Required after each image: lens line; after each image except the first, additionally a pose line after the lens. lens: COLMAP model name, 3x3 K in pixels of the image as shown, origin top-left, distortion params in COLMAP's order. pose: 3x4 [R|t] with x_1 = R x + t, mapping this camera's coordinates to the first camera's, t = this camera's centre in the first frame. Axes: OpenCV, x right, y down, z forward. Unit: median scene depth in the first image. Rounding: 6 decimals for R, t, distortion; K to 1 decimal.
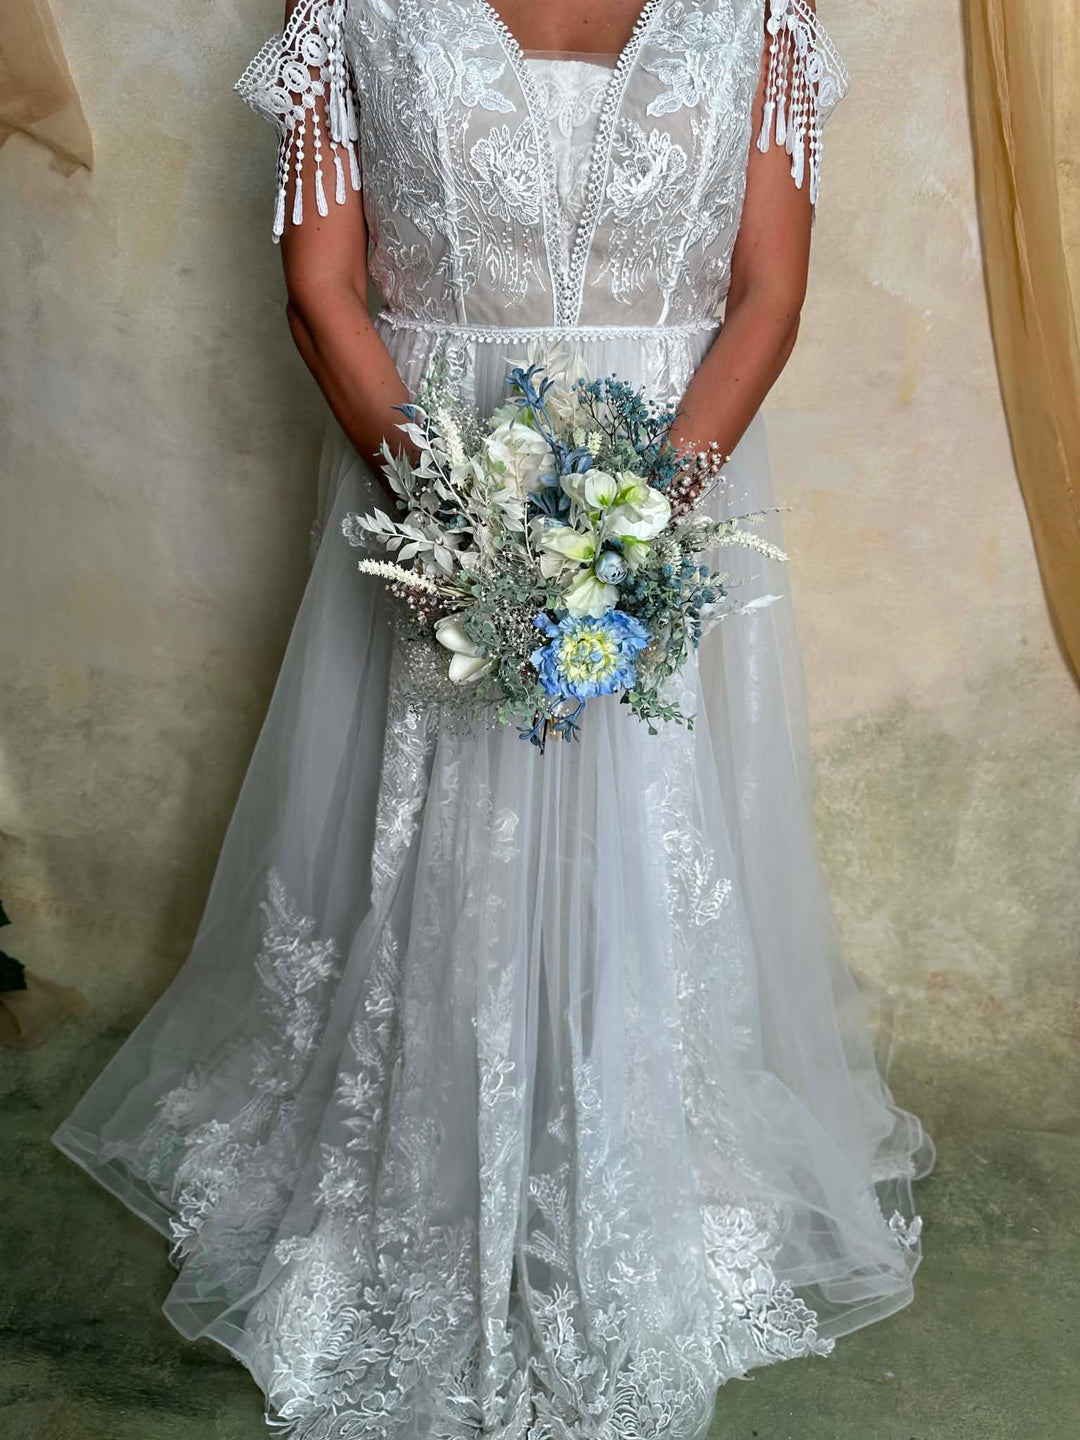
lens RADIAL K [[1074.8, 0, 545.9], [0, 1074.8, 715.0], [0, 0, 1]] dist [0.026237, -0.034924]
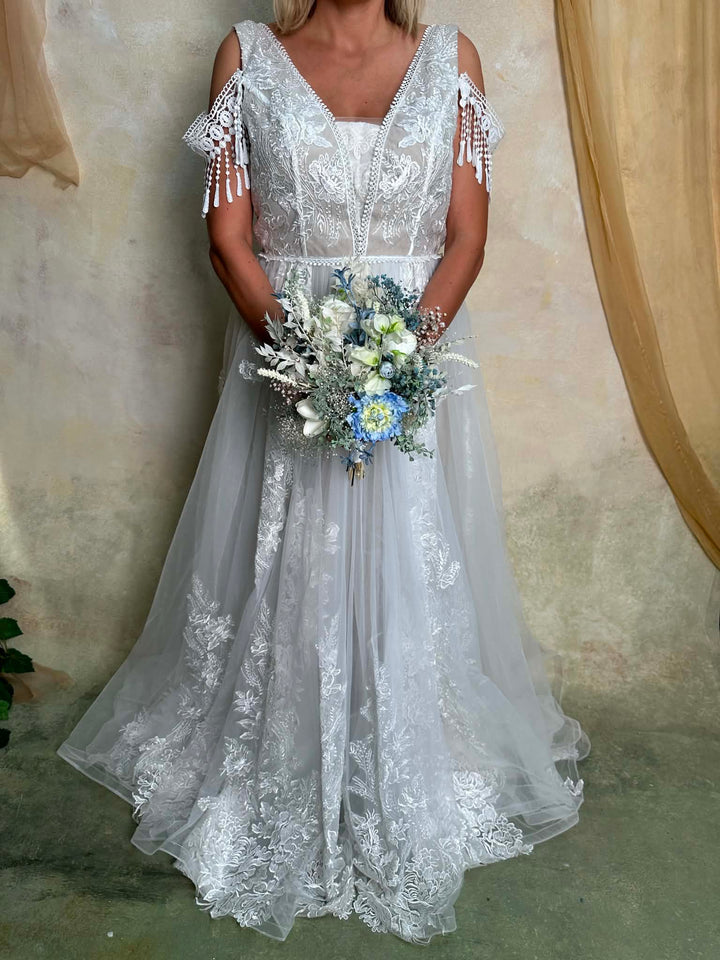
lens RADIAL K [[717.8, 0, 352.7], [0, 717.8, 484.4], [0, 0, 1]] dist [0.067646, -0.092511]
pose [[0.999243, -0.031312, 0.023091, -0.017829], [0.033054, 0.996297, -0.079373, 0.080202], [-0.020520, 0.080077, 0.996577, -0.134827]]
